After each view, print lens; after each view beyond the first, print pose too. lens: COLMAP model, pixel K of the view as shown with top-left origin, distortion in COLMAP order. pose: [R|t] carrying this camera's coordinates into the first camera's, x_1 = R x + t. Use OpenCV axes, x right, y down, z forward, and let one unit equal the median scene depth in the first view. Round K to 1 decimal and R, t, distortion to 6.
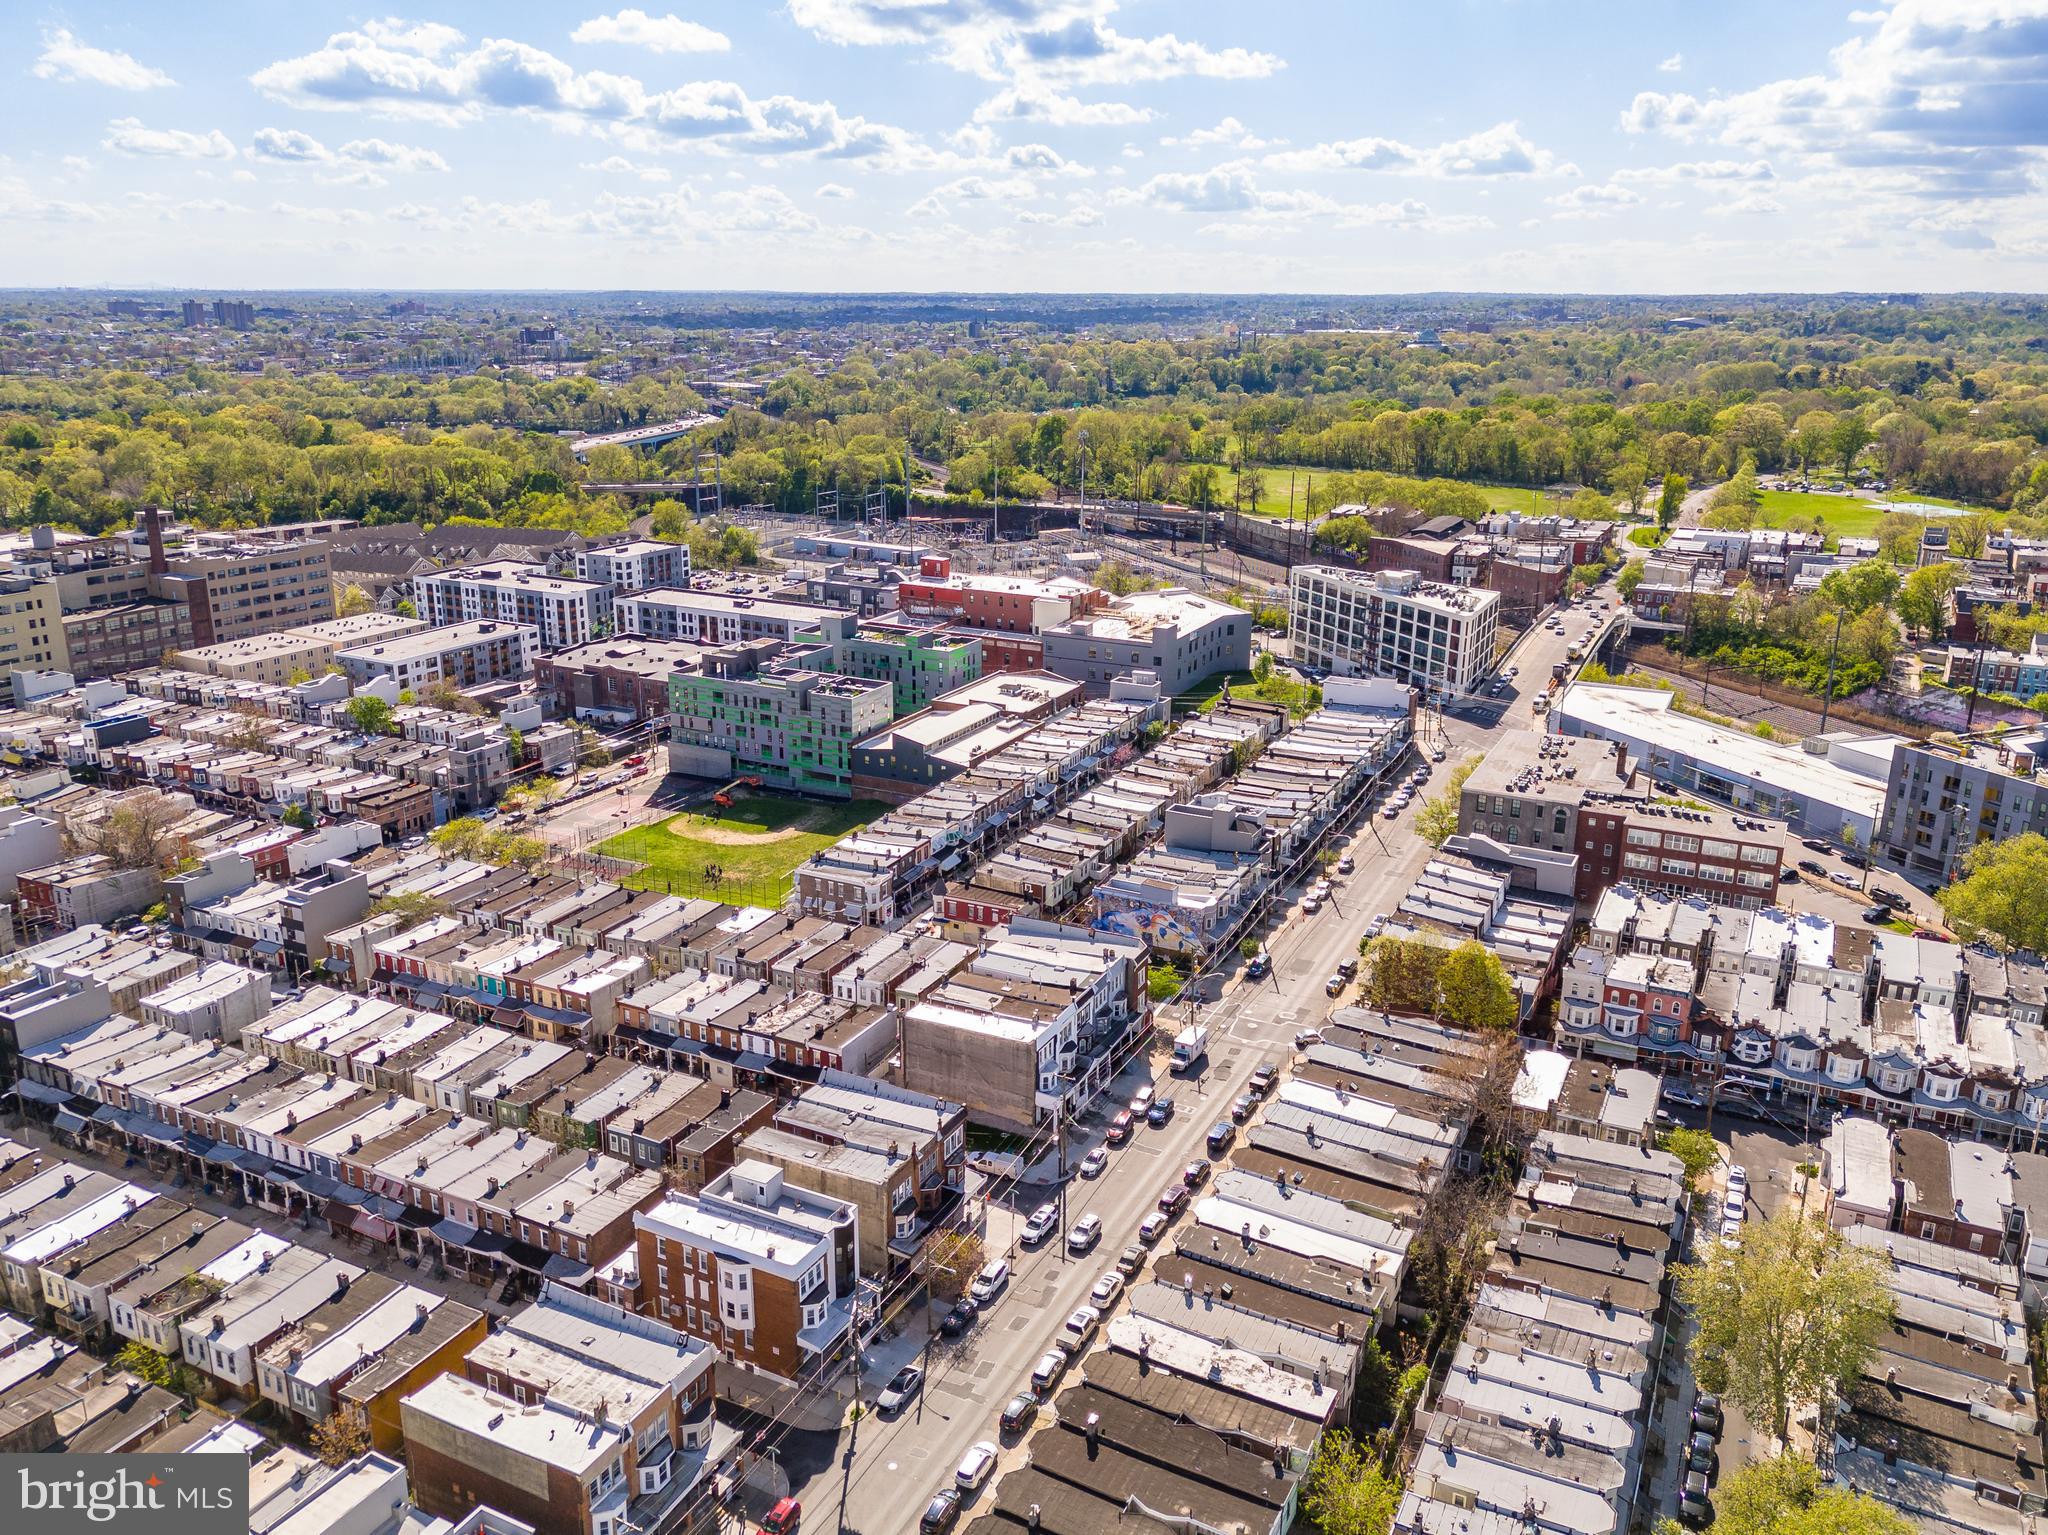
lens RADIAL K [[1553.8, 0, 1023.3], [0, 1553.8, 783.9], [0, 0, 1]] dist [0.060957, -0.051566]
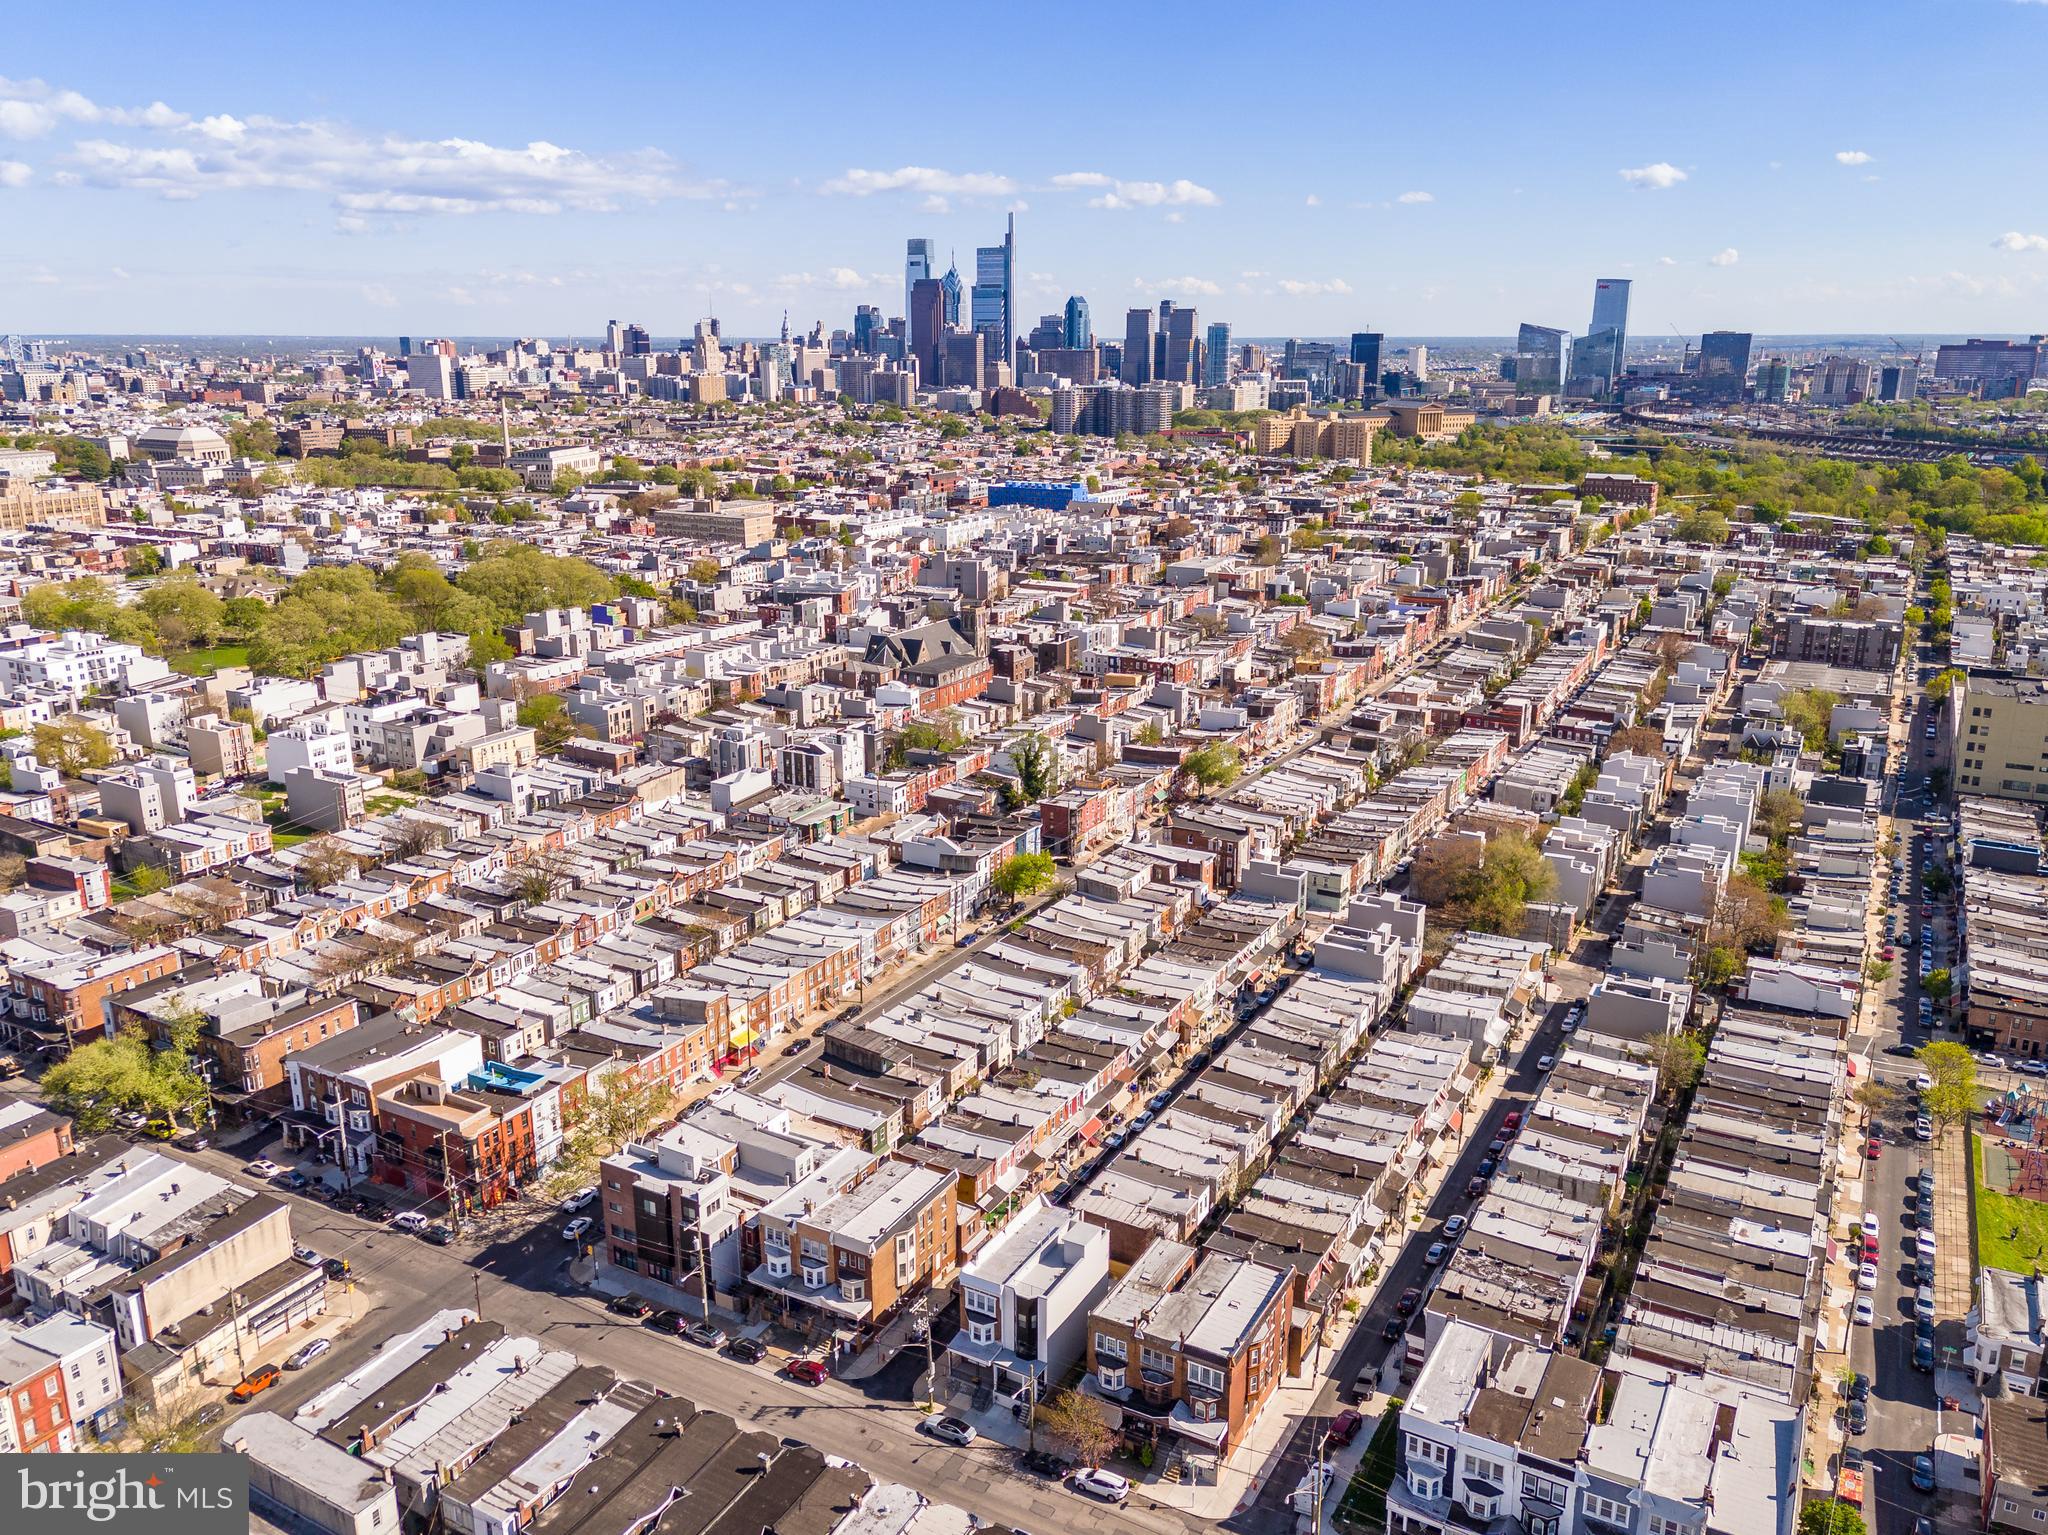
lens RADIAL K [[1547.8, 0, 1026.3], [0, 1547.8, 792.5], [0, 0, 1]] dist [0.047589, -0.009747]
pose [[-0.035313, 0.277226, -0.960156, 0.588594], [-0.301315, 0.913093, 0.274719, -0.245367], [0.952871, 0.299010, 0.051288, 0.568660]]
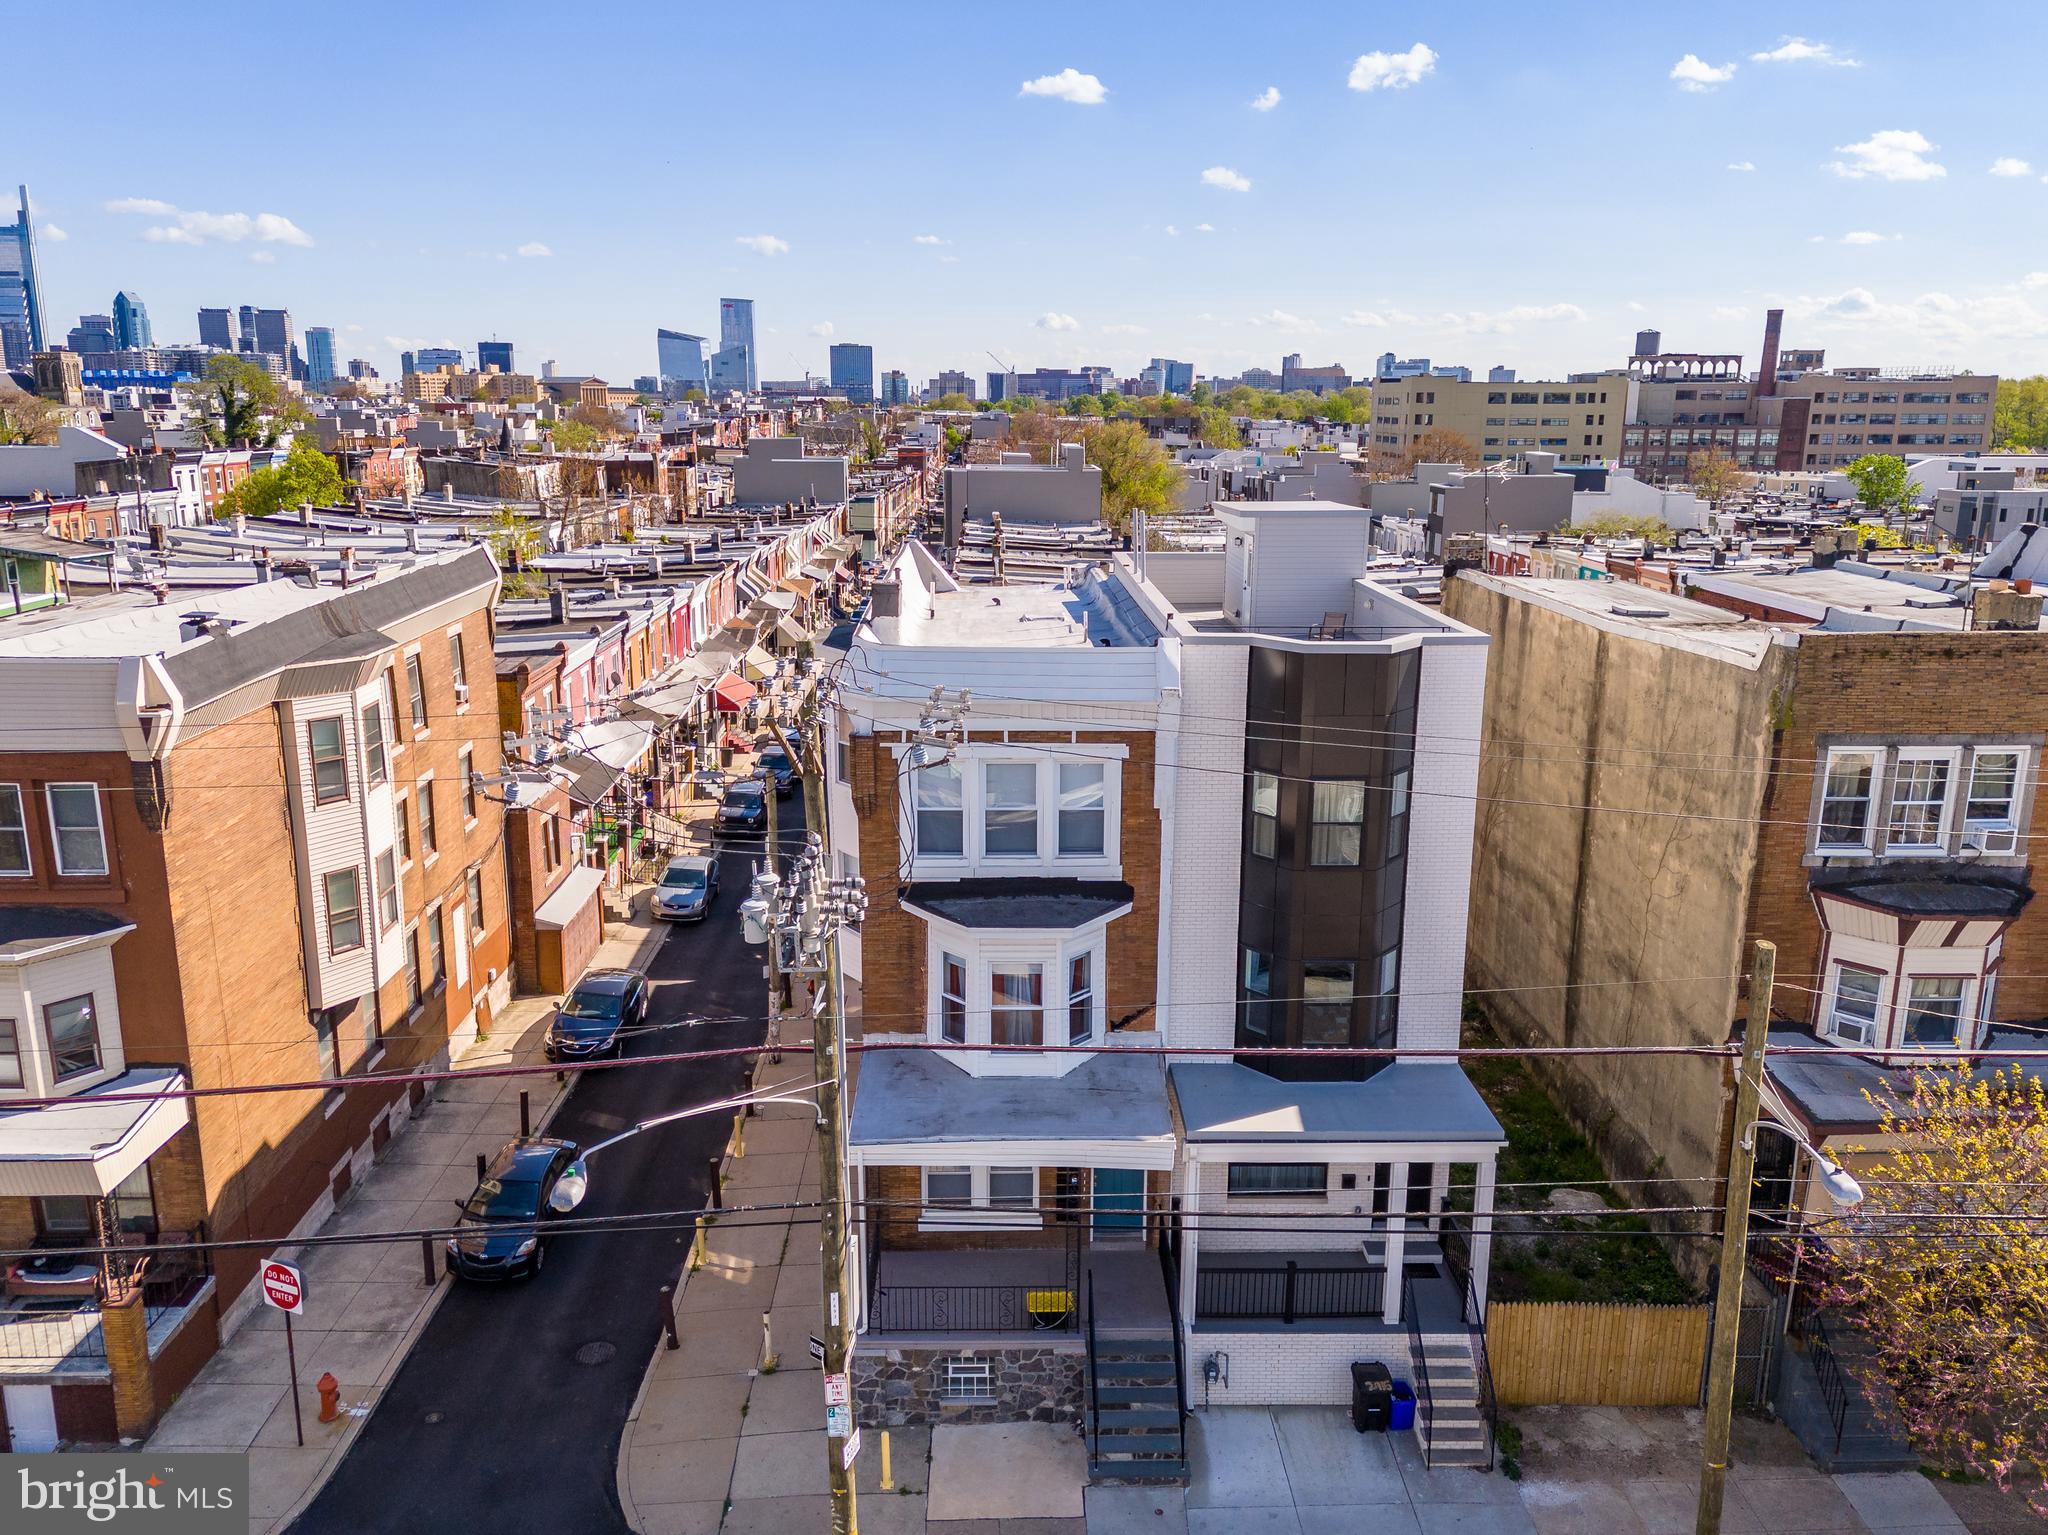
lens RADIAL K [[1564.1, 0, 1023.3], [0, 1564.1, 763.1], [0, 0, 1]] dist [0.039602, -0.010905]
pose [[0.479622, 0.192914, -0.856006, 0.016983], [-0.265179, 0.961786, 0.068173, 0.197487], [0.836447, 0.194298, 0.512451, 0.599422]]
